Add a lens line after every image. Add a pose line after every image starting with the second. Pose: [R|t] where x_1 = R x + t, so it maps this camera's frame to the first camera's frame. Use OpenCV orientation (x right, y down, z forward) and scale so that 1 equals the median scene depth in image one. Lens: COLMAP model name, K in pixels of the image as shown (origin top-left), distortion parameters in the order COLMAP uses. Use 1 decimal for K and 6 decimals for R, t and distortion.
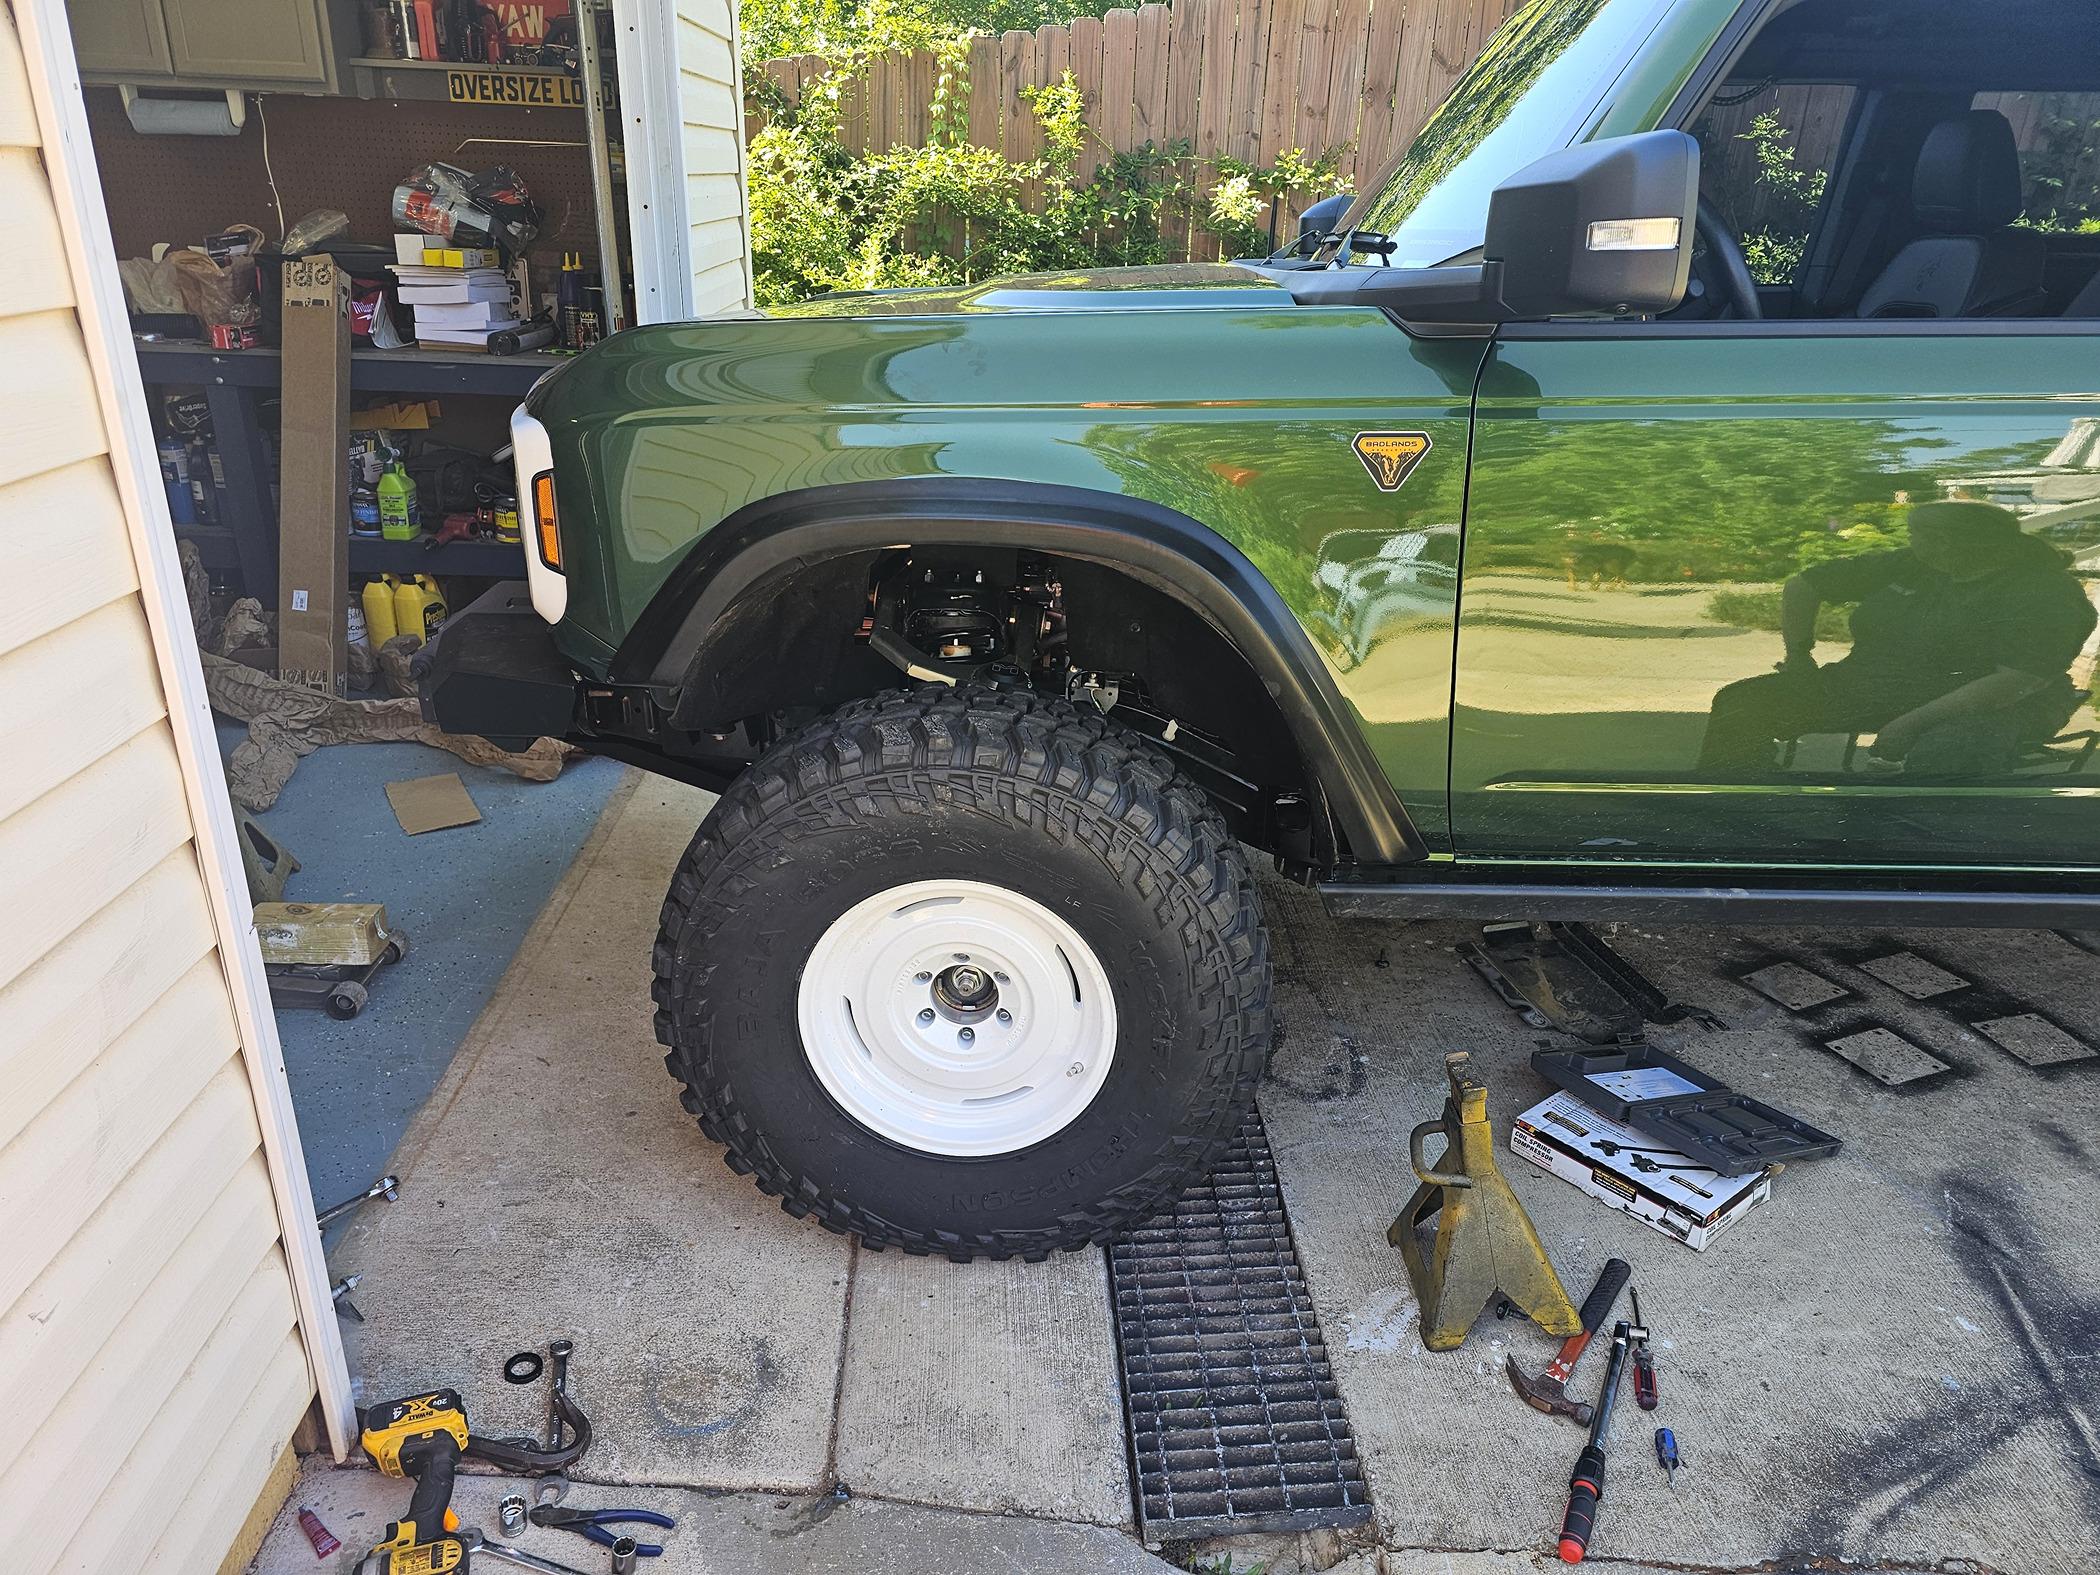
lens RADIAL K [[1418.4, 0, 1032.0], [0, 1418.4, 800.8], [0, 0, 1]] dist [0.025899, -0.026533]
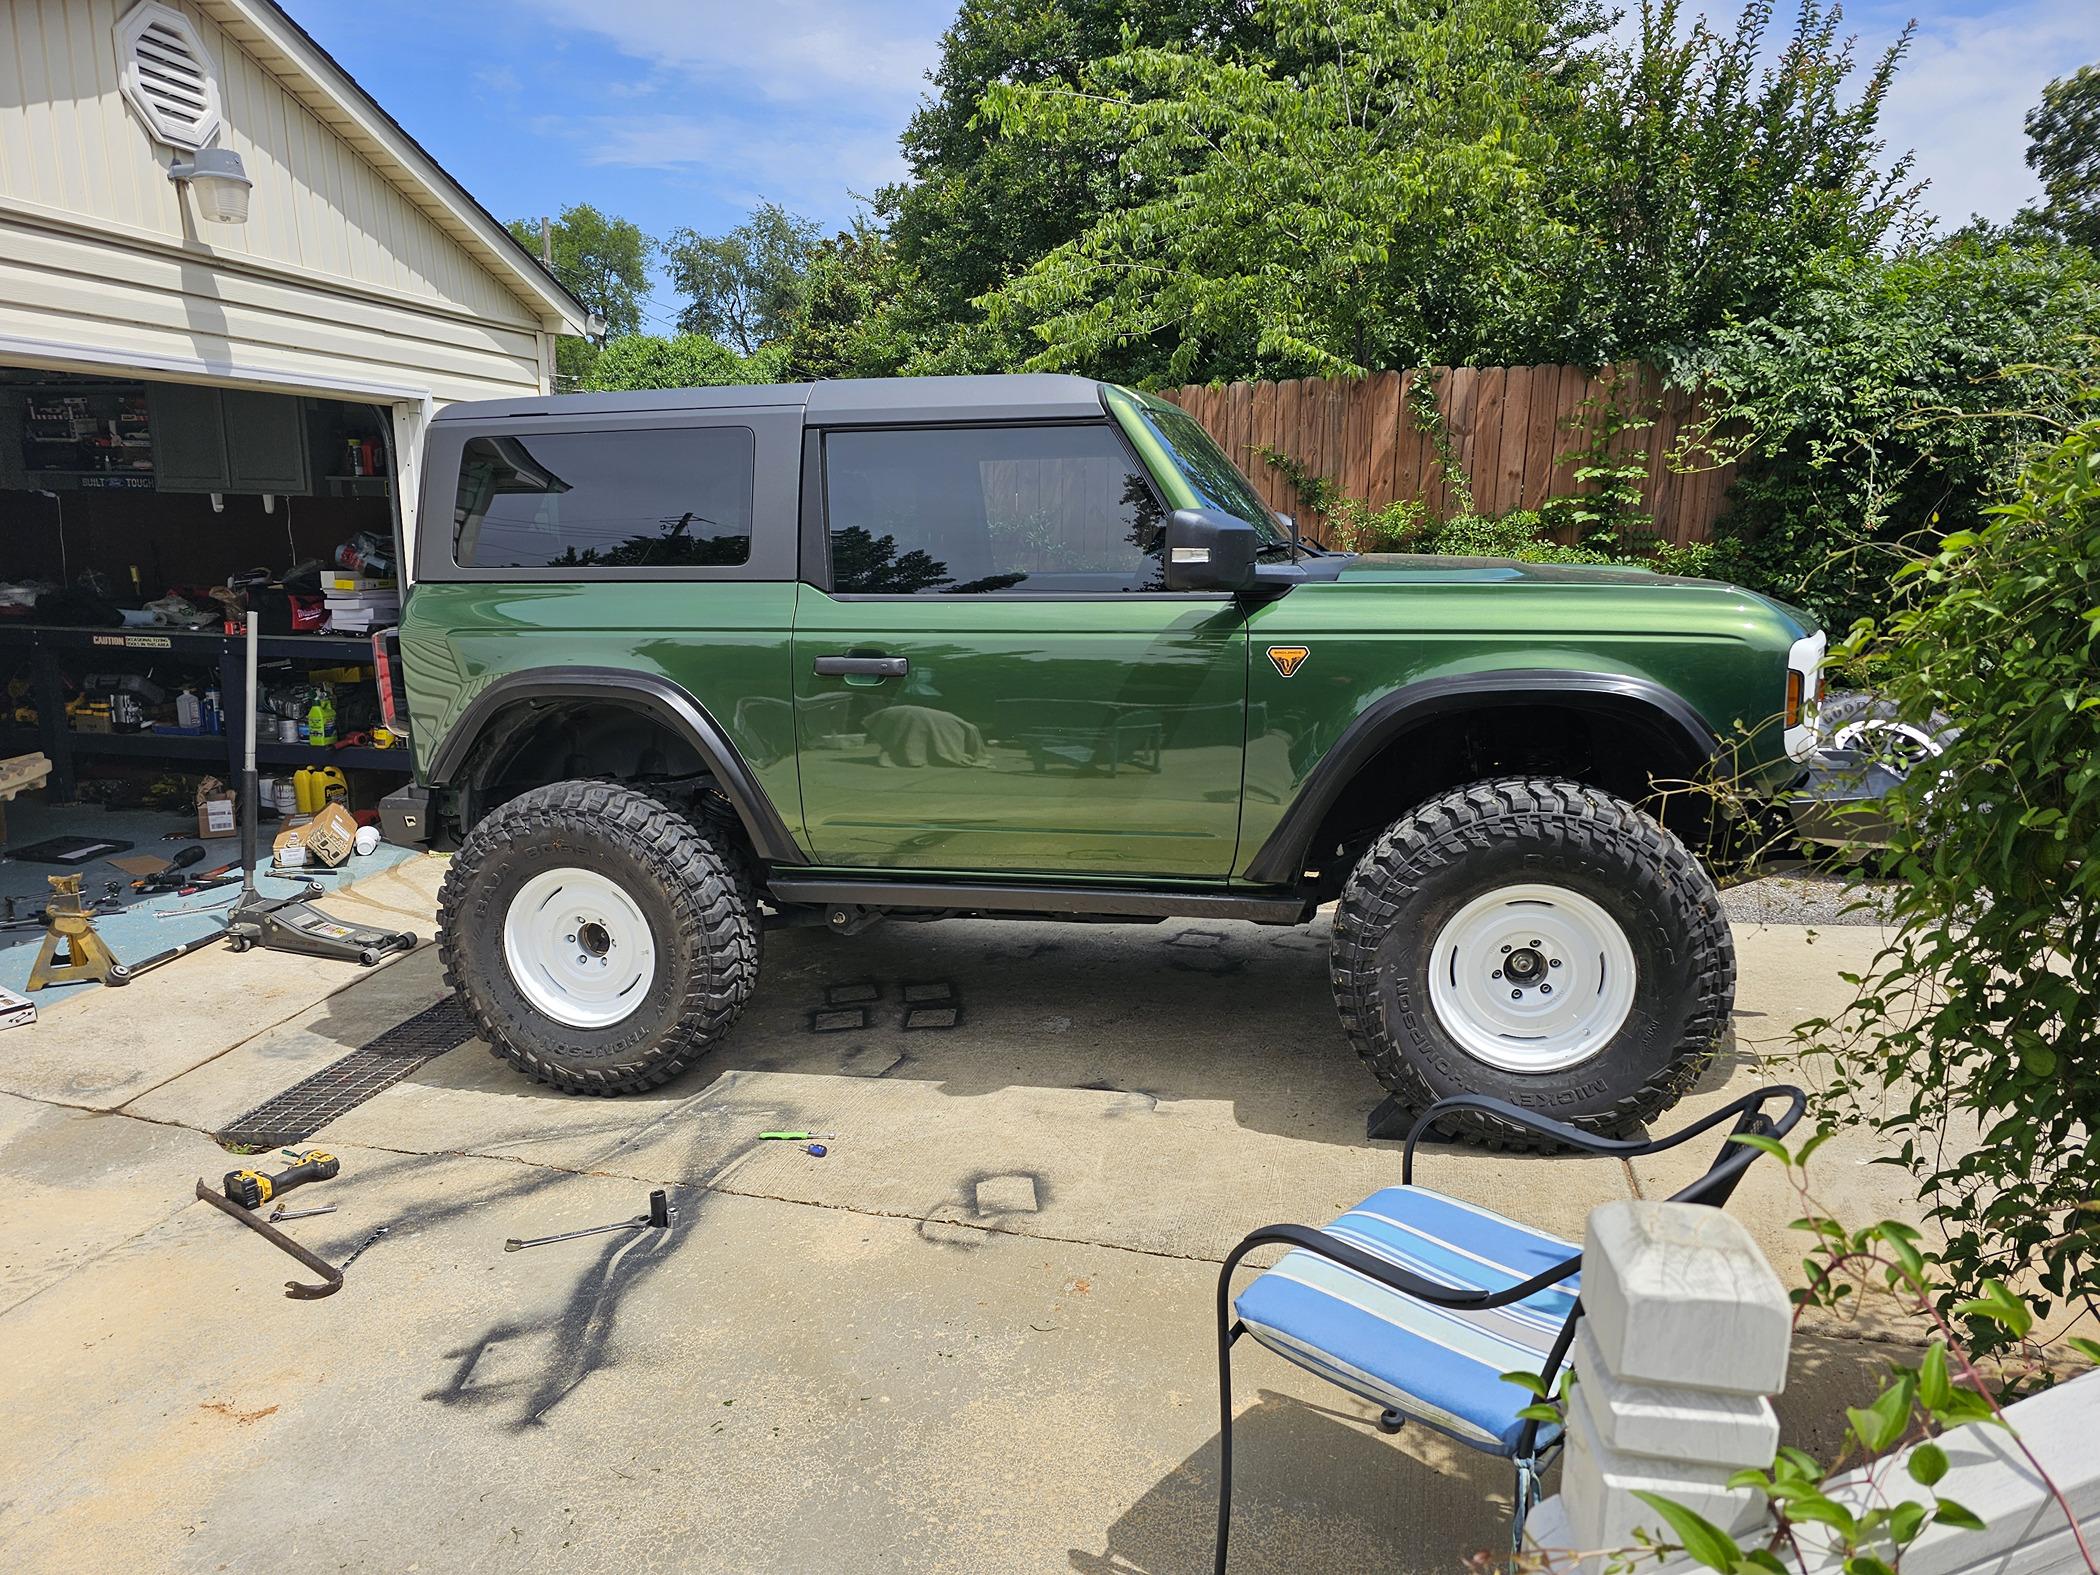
lens RADIAL K [[1418.4, 0, 1053.4], [0, 1418.4, 786.1], [0, 0, 1]] dist [0.025899, -0.026533]
pose [[0.978206, 0.022826, -0.206380, 0.768684], [-0.065835, 0.976751, -0.204016, 0.150825], [0.196925, 0.213156, 0.956966, -0.420652]]
